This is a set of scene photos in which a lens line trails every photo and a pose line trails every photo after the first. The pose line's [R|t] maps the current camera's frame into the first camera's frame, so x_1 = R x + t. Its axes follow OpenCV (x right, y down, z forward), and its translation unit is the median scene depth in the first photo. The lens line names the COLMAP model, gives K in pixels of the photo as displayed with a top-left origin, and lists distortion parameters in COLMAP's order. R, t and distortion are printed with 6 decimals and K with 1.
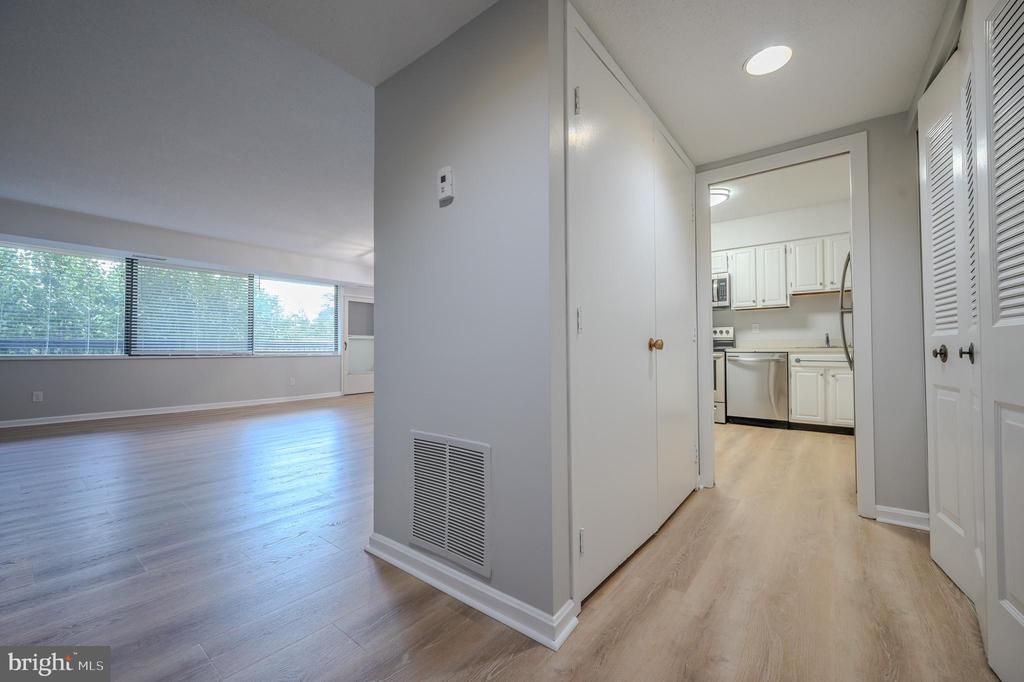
lens RADIAL K [[407.9, 0, 507.3], [0, 407.9, 342.4], [0, 0, 1]] dist [-0.000722, 0.000022]
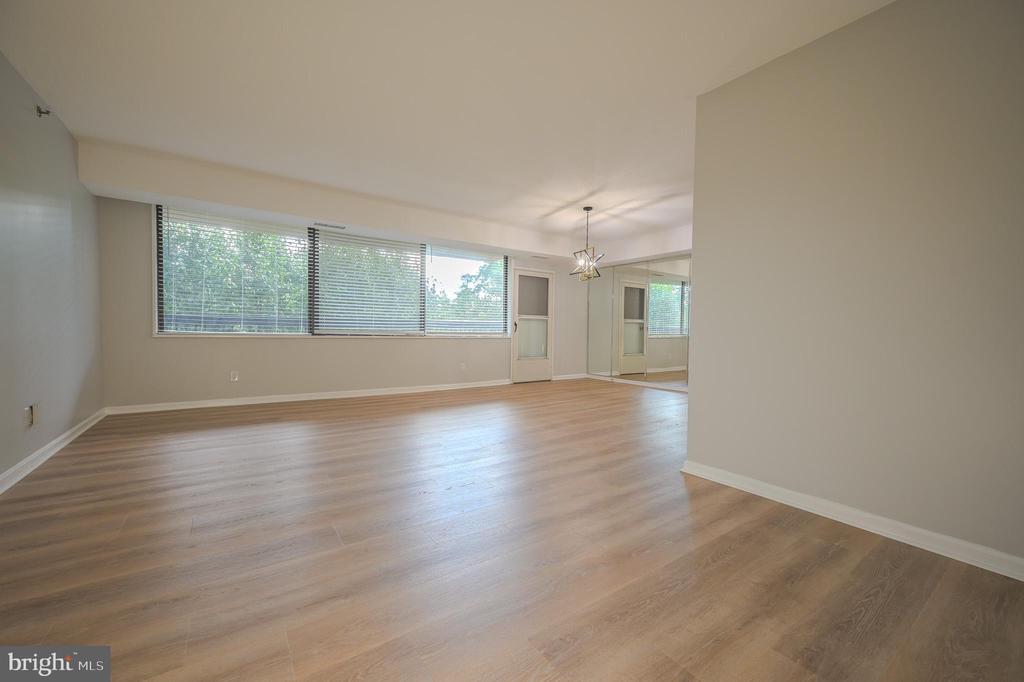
lens RADIAL K [[407.9, 0, 507.3], [0, 407.9, 342.4], [0, 0, 1]] dist [-0.000722, 0.000022]
pose [[0.955777, 0.026098, -0.292931, -0.270522], [-0.012256, 0.998724, 0.048990, -0.001493], [0.293836, -0.043233, 0.954878, 0.284676]]
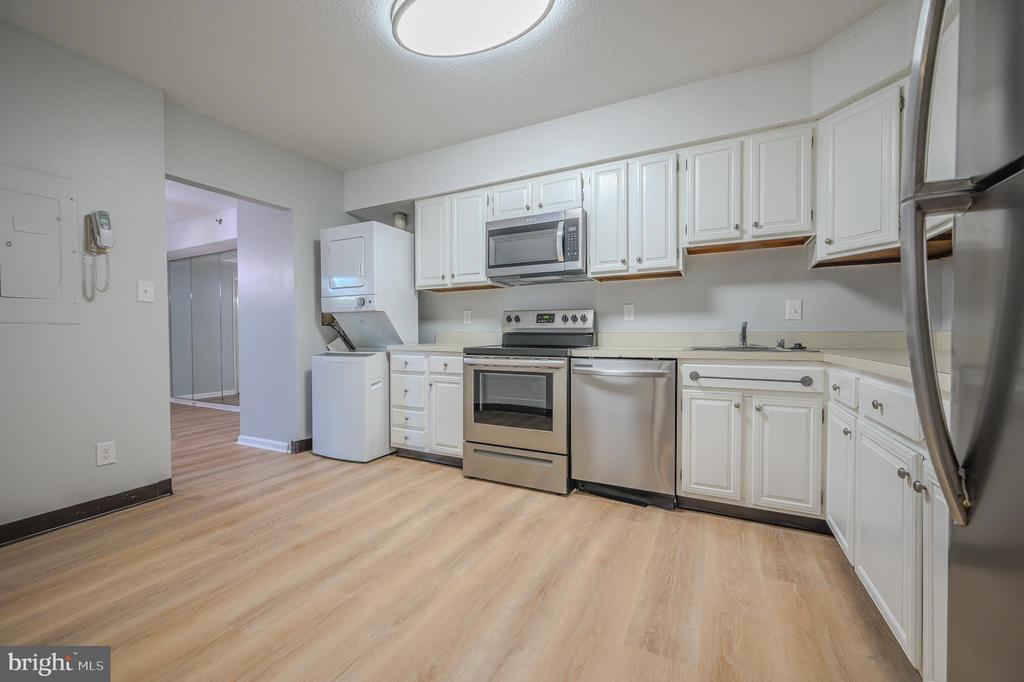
lens RADIAL K [[405.6, 0, 513.4], [0, 405.6, 342.9], [0, 0, 1]] dist [-0.000525, 0.000100]
pose [[0.979610, -0.003985, 0.200870, 0.368273], [-0.002601, 0.999468, 0.032511, -0.010956], [-0.200892, -0.032371, 0.979078, 0.521386]]
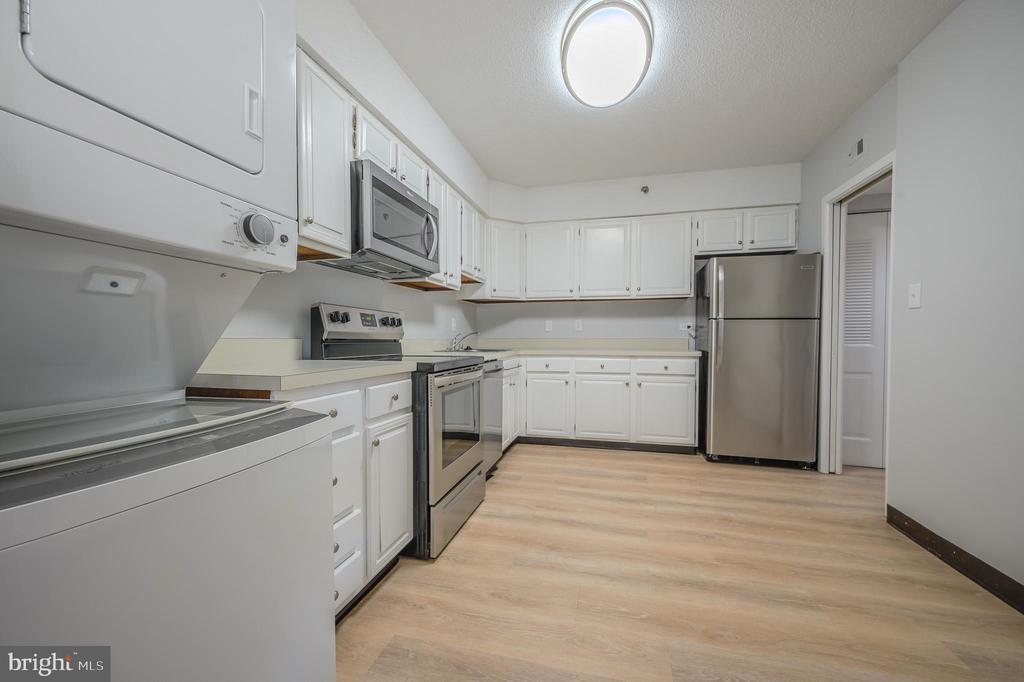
lens RADIAL K [[404.0, 0, 511.8], [0, 404.0, 345.6], [0, 0, 1]] dist [-0.000599, -0.000095]
pose [[-0.411190, -0.014085, 0.911441, 0.039957], [-0.011138, 0.999884, 0.010427, -0.005800], [-0.911482, -0.005865, -0.411299, 1.195987]]
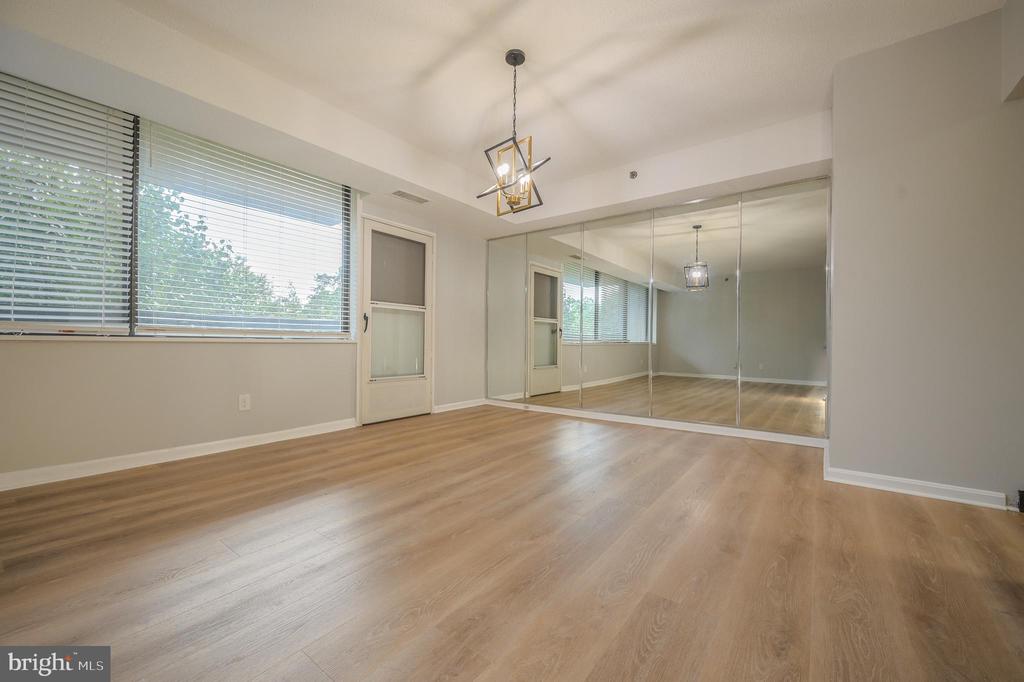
lens RADIAL K [[411.3, 0, 513.3], [0, 411.3, 344.8], [0, 0, 1]] dist [0.000660, 0.000110]
pose [[0.999622, 0.015652, 0.022614, -0.399643], [-0.016157, 0.999620, 0.022344, 0.035440], [-0.022256, -0.022701, 0.999495, 0.877867]]
